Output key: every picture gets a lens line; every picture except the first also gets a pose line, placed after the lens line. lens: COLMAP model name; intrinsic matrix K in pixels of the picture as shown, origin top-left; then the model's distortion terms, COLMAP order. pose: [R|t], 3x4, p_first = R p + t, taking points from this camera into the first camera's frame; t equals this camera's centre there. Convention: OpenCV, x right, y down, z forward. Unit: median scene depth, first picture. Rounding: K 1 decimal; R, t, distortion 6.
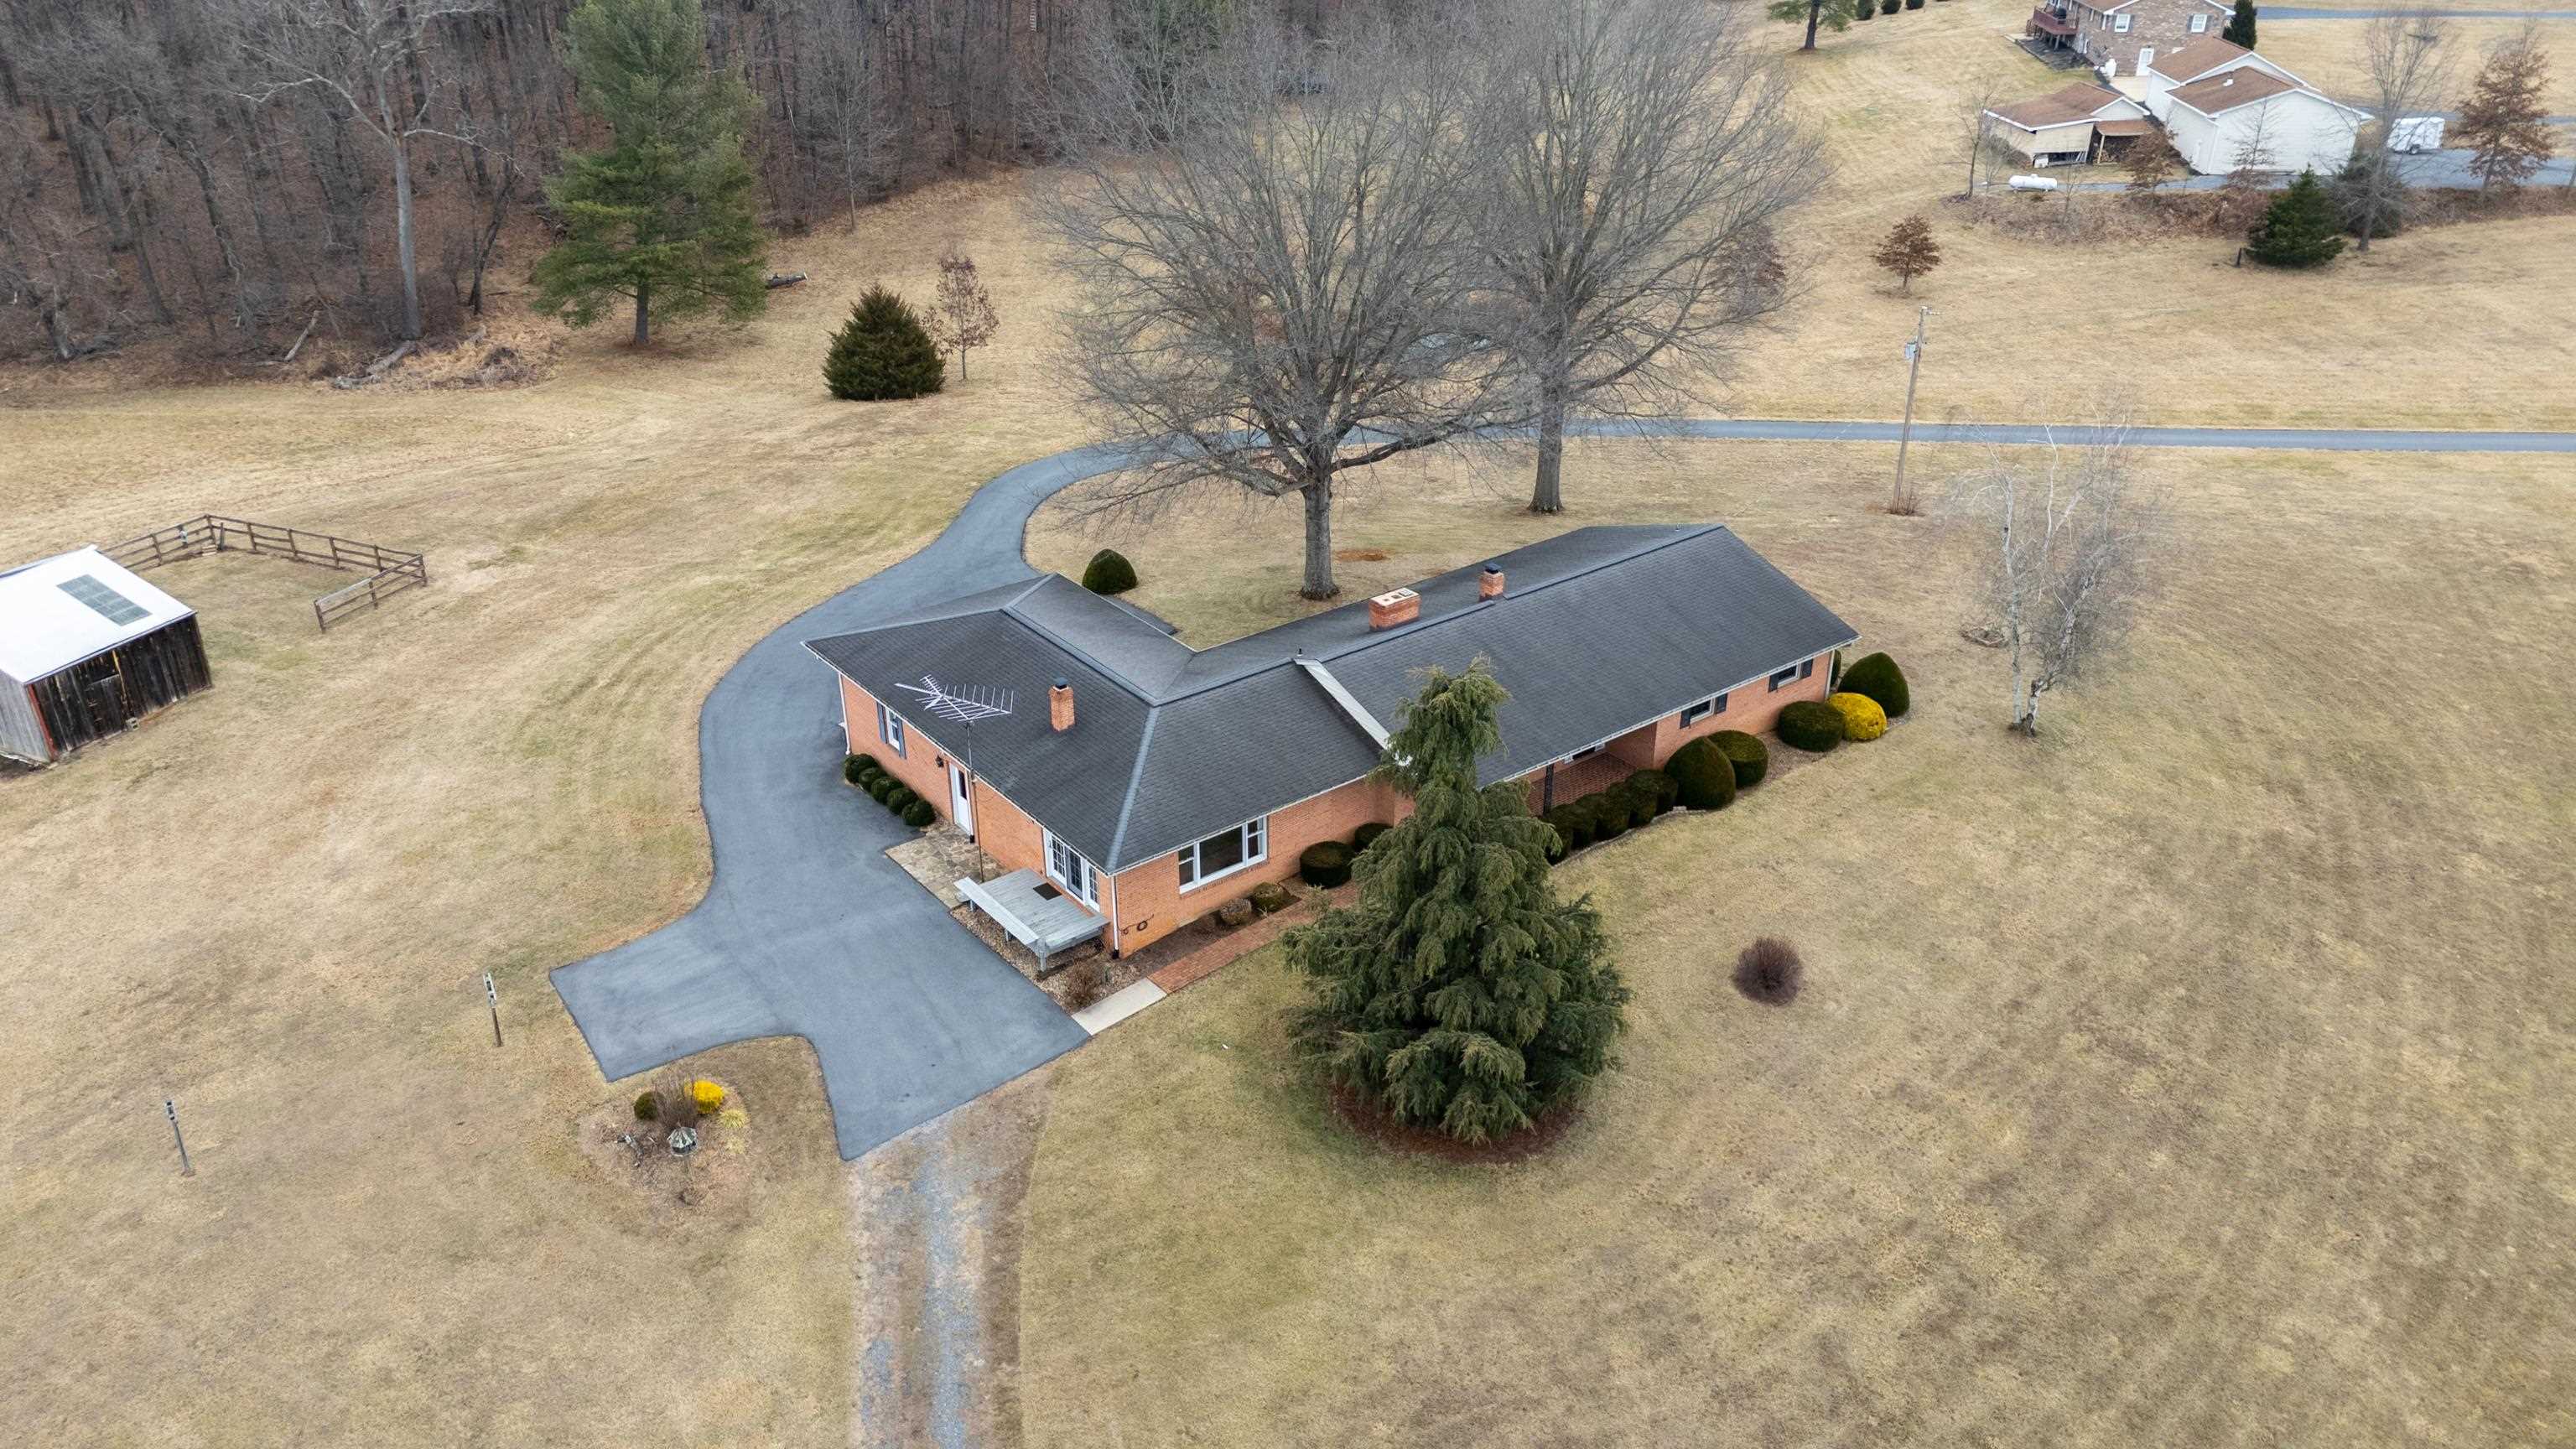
lens RADIAL K [[1916.6, 0, 1294.4], [0, 1916.6, 714.6], [0, 0, 1]] dist [0.064224, -0.047213]
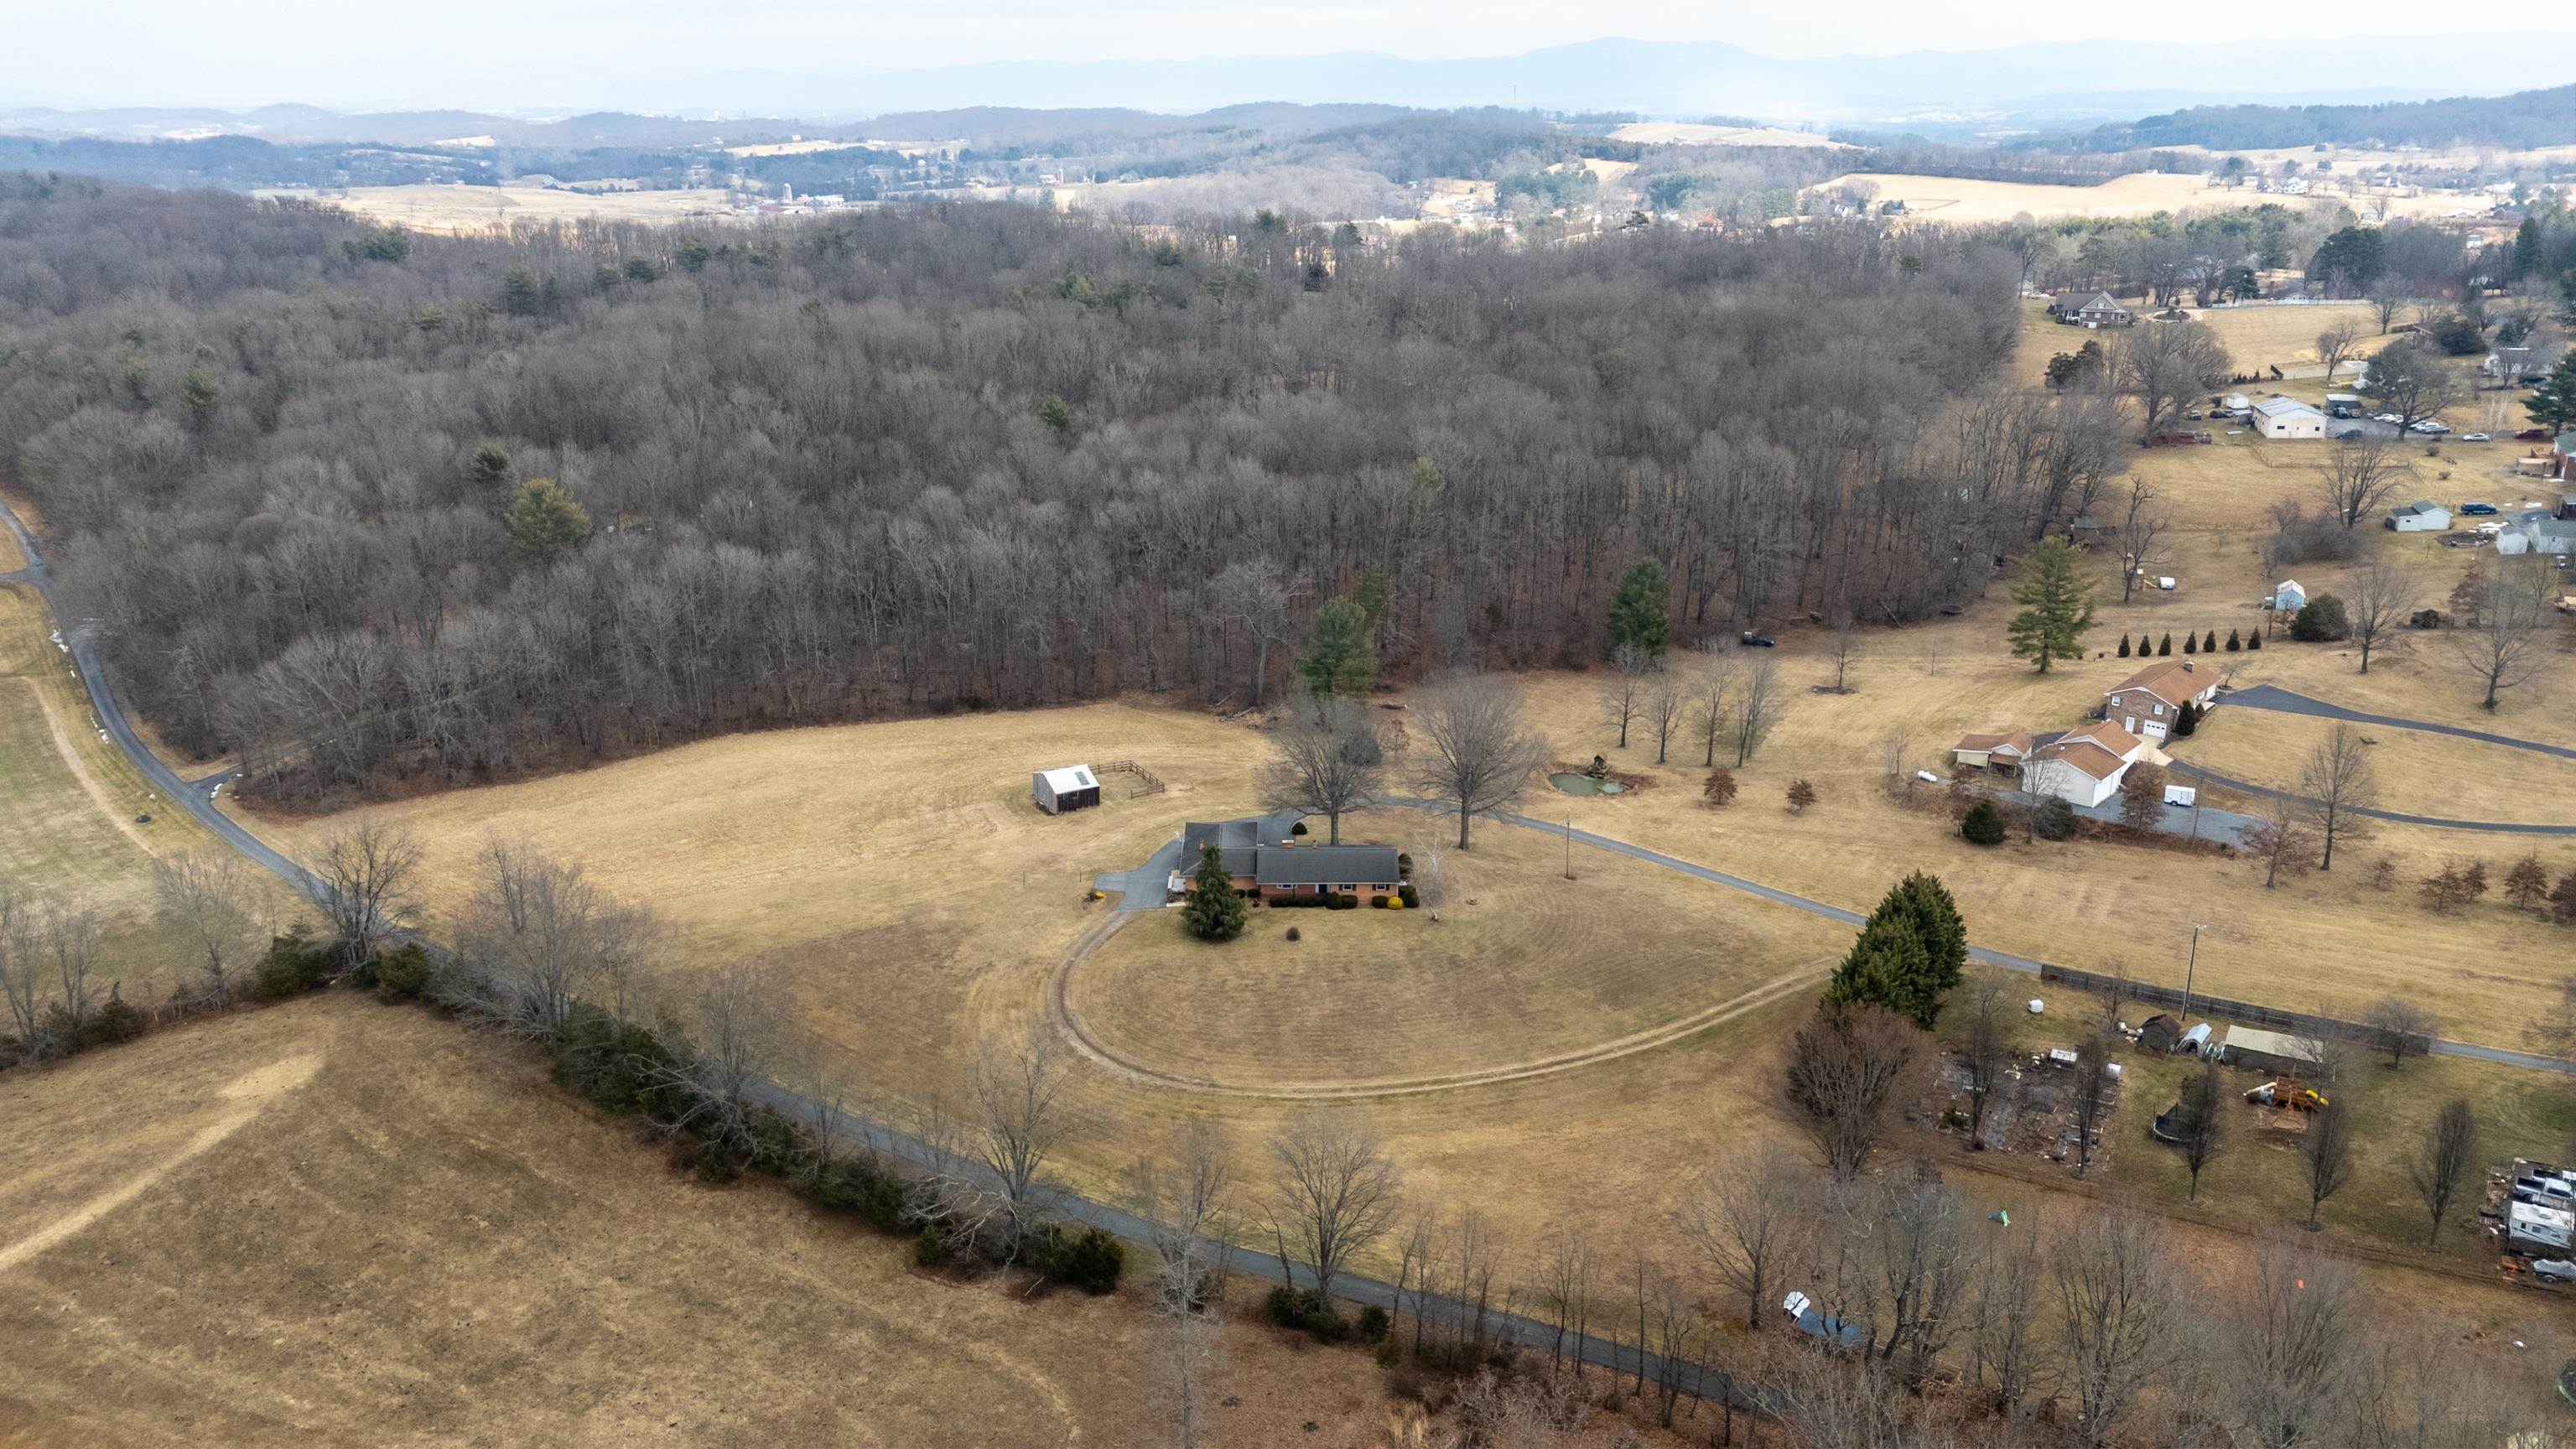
lens RADIAL K [[1916.6, 0, 1282.5], [0, 1916.6, 715.3], [0, 0, 1]] dist [0.064224, -0.047213]
pose [[0.792172, 0.188592, -0.580428, 1.992674], [-0.273905, 0.959757, -0.061985, -0.053410], [0.545380, 0.208085, 0.811949, -2.007299]]
